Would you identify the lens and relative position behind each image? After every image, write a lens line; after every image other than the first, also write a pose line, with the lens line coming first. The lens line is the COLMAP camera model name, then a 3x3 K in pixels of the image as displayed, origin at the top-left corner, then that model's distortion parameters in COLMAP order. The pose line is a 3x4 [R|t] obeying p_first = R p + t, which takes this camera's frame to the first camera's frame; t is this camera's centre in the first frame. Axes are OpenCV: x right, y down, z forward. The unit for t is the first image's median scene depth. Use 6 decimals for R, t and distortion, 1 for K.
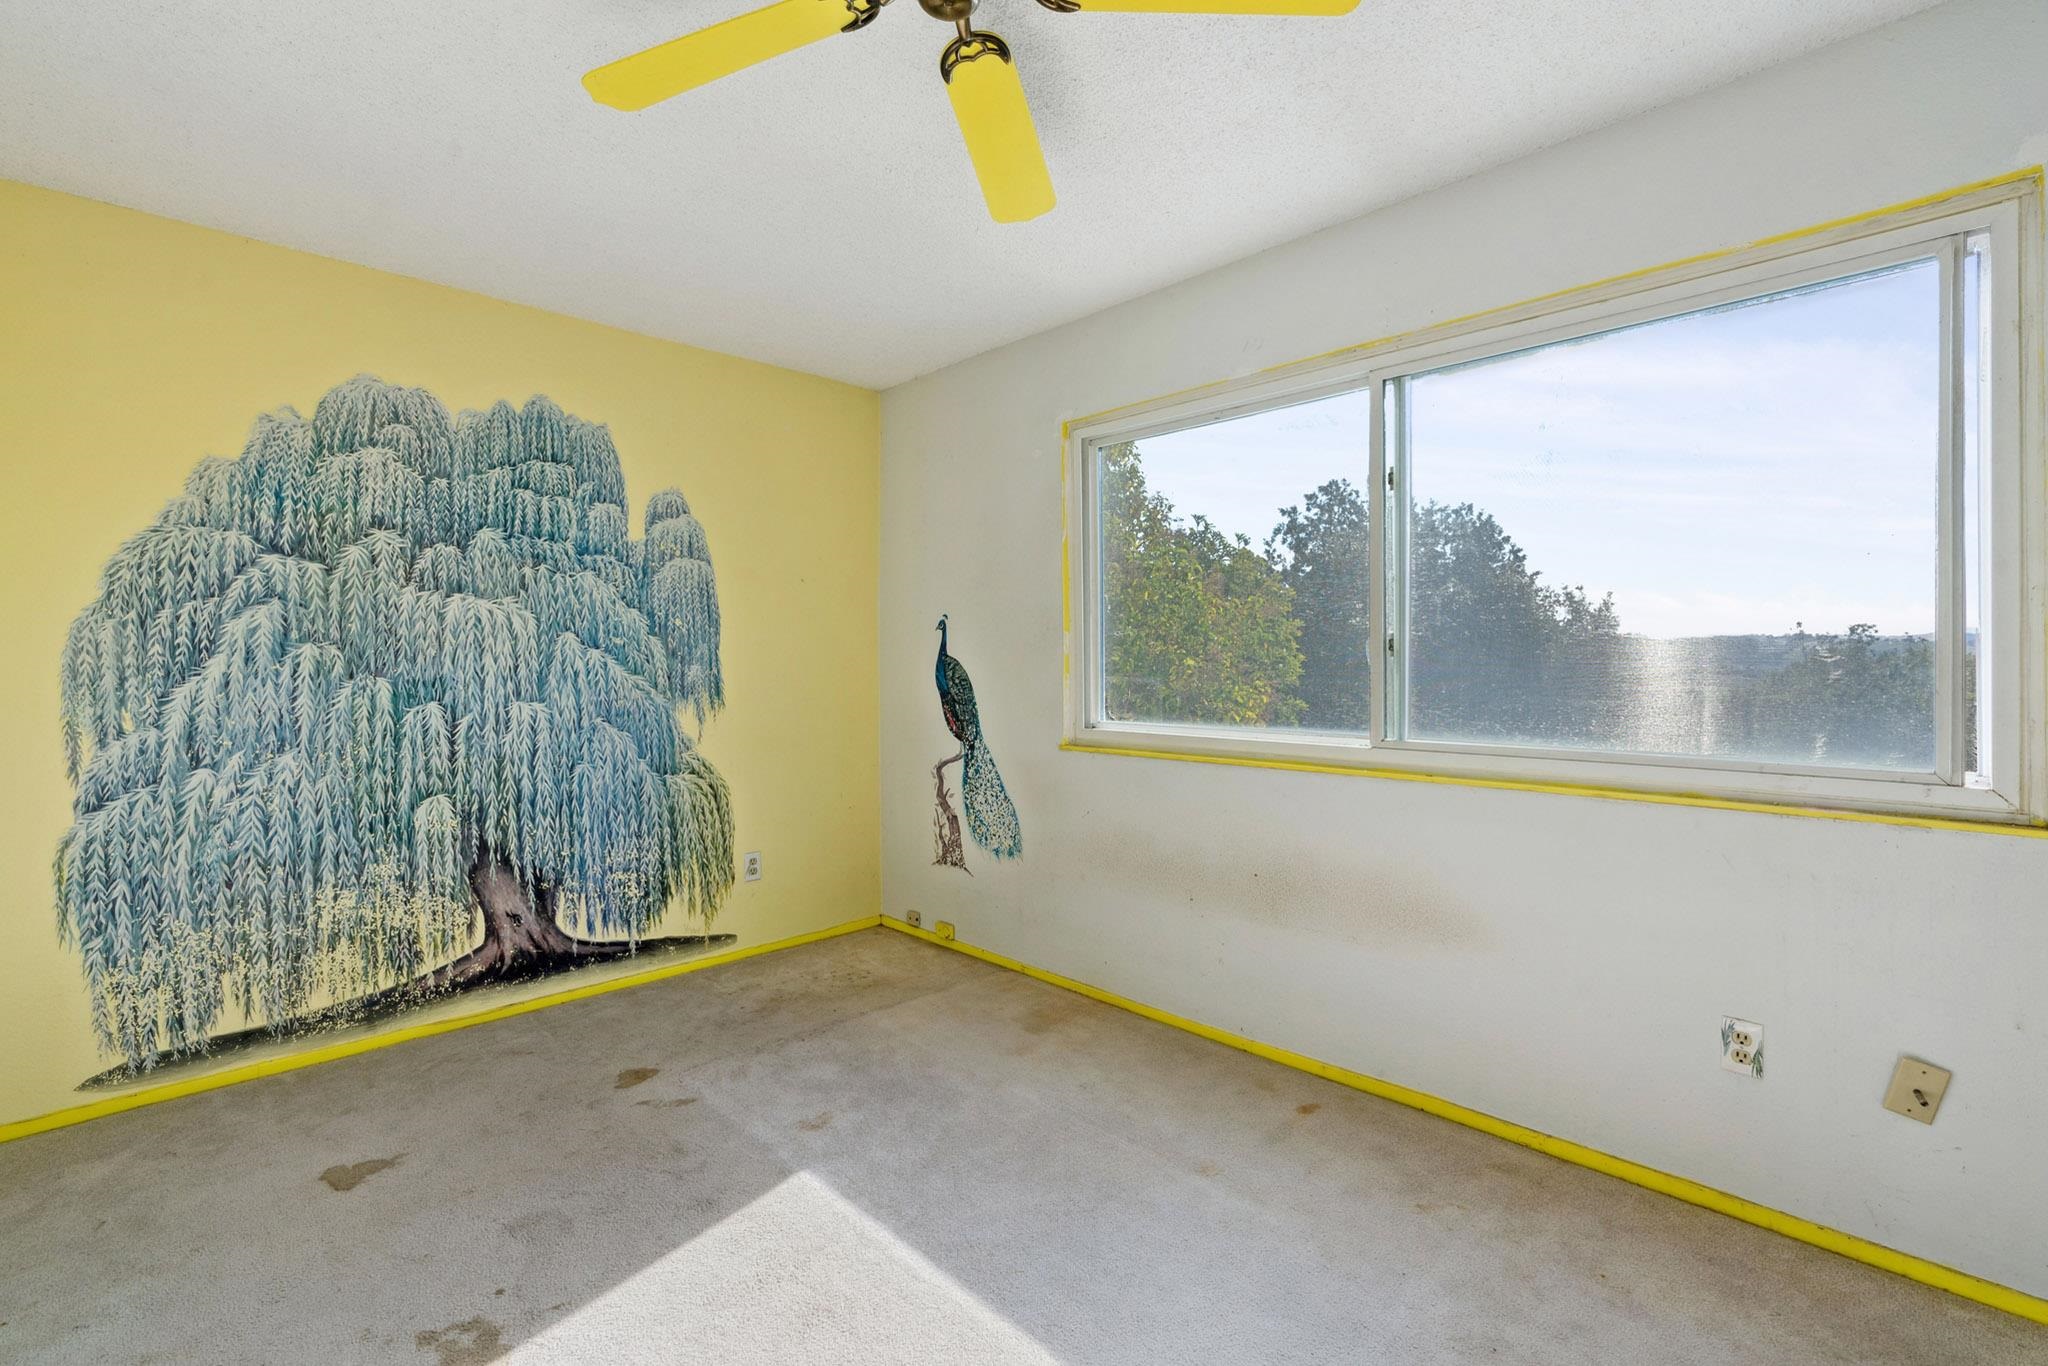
lens RADIAL K [[924.2, 0, 1019.5], [0, 924.2, 666.9], [0, 0, 1]] dist [-0.017366, 0.008277]
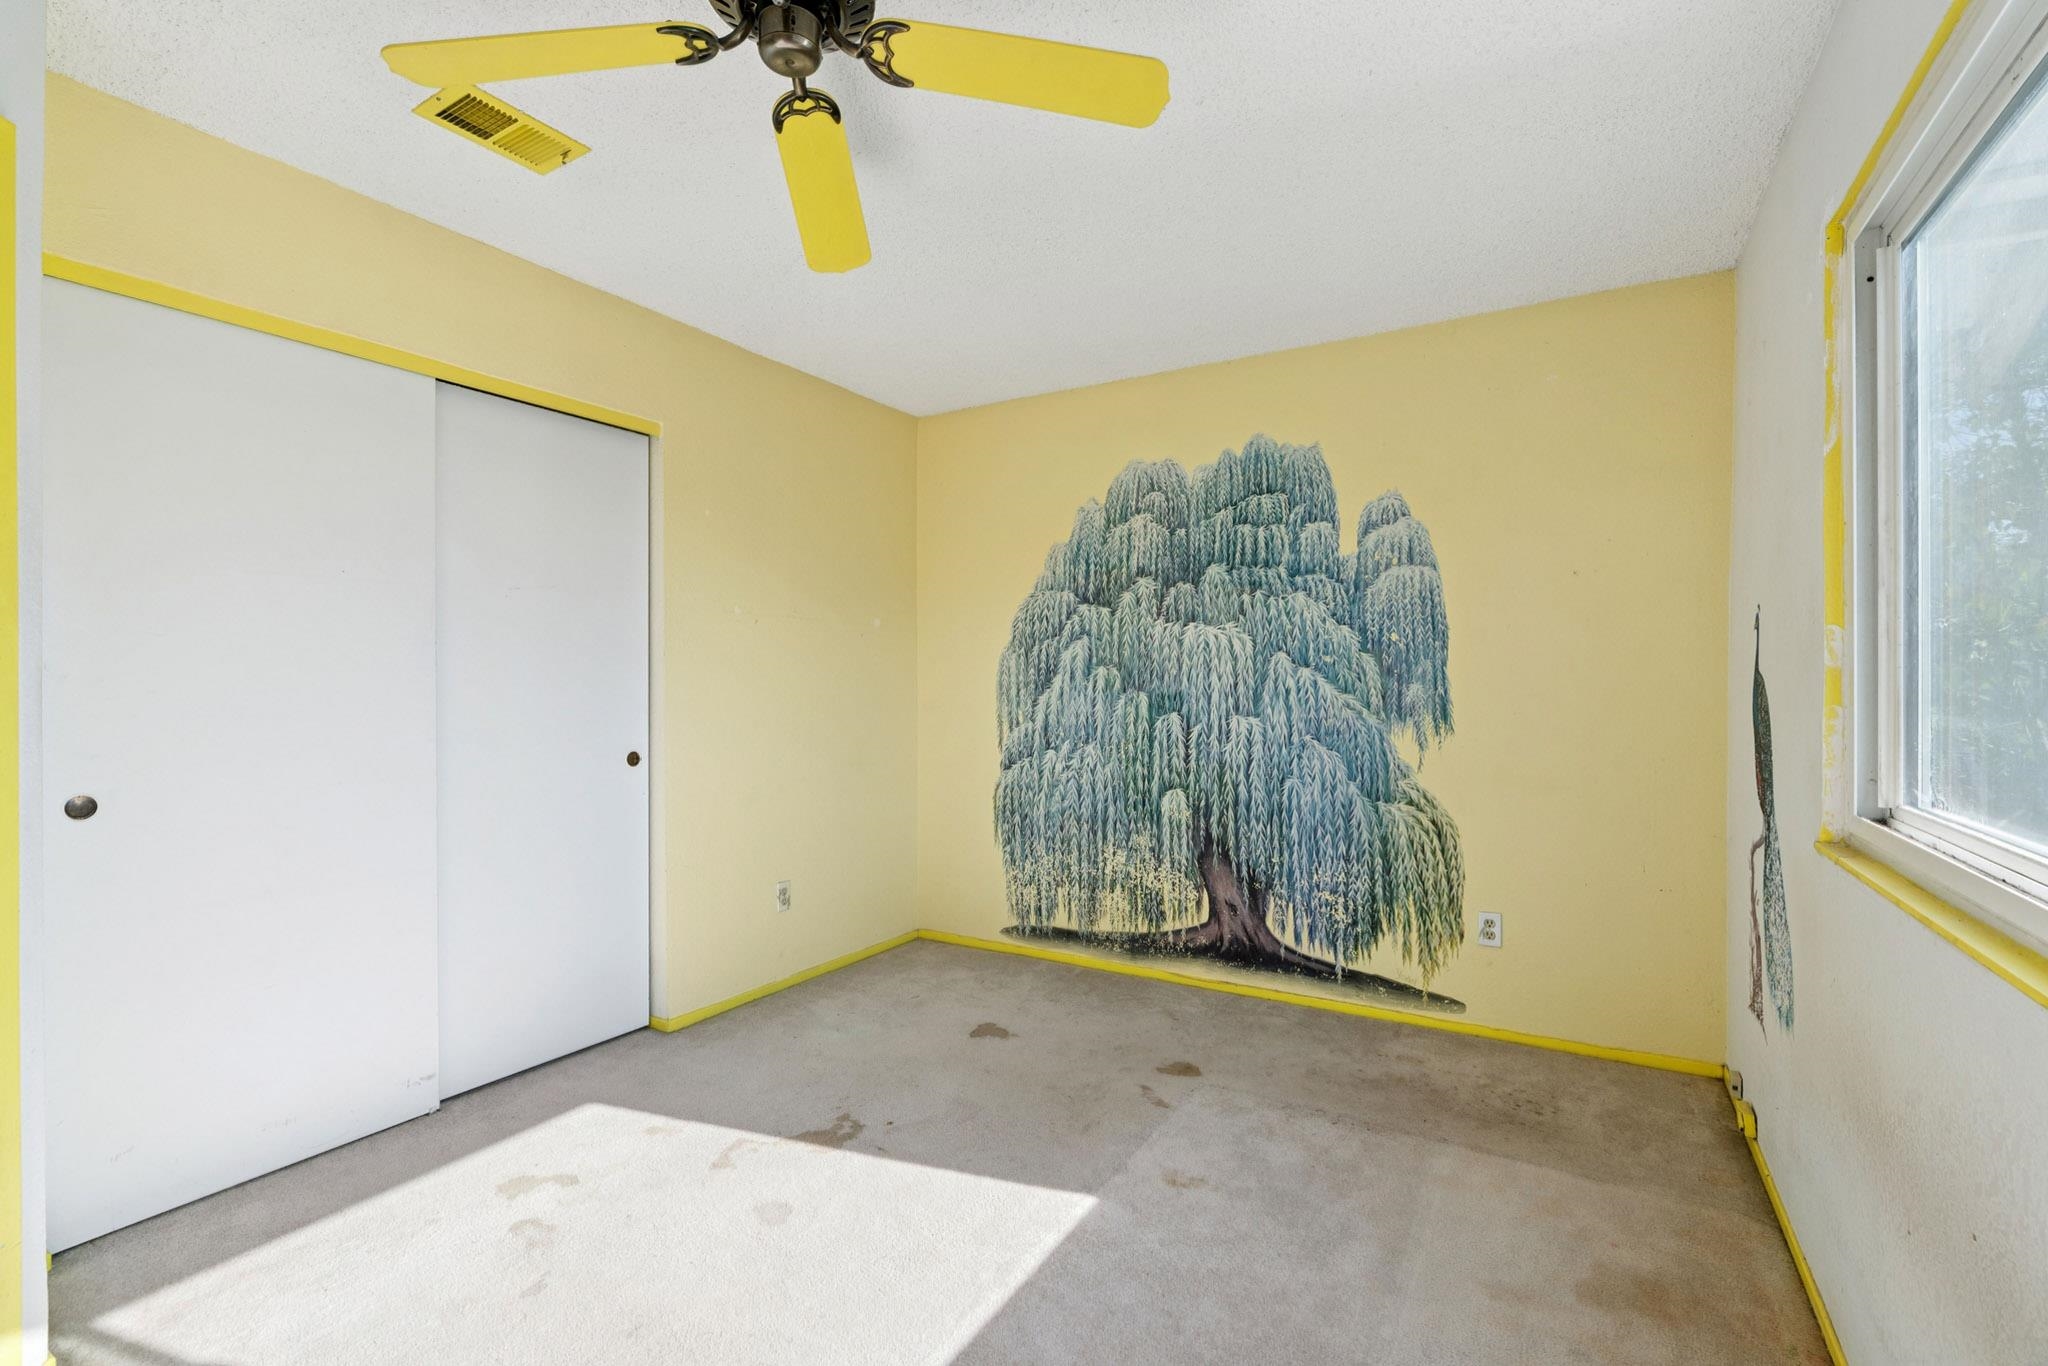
lens RADIAL K [[928.5, 0, 1012.7], [0, 928.5, 687.5], [0, 0, 1]] dist [-0.007763, 0.000386]
pose [[0.244924, 0.013656, -0.969446, 0.484194], [-0.004411, 0.999906, 0.012971, -0.009698], [0.969532, 0.001099, 0.244962, 0.460895]]
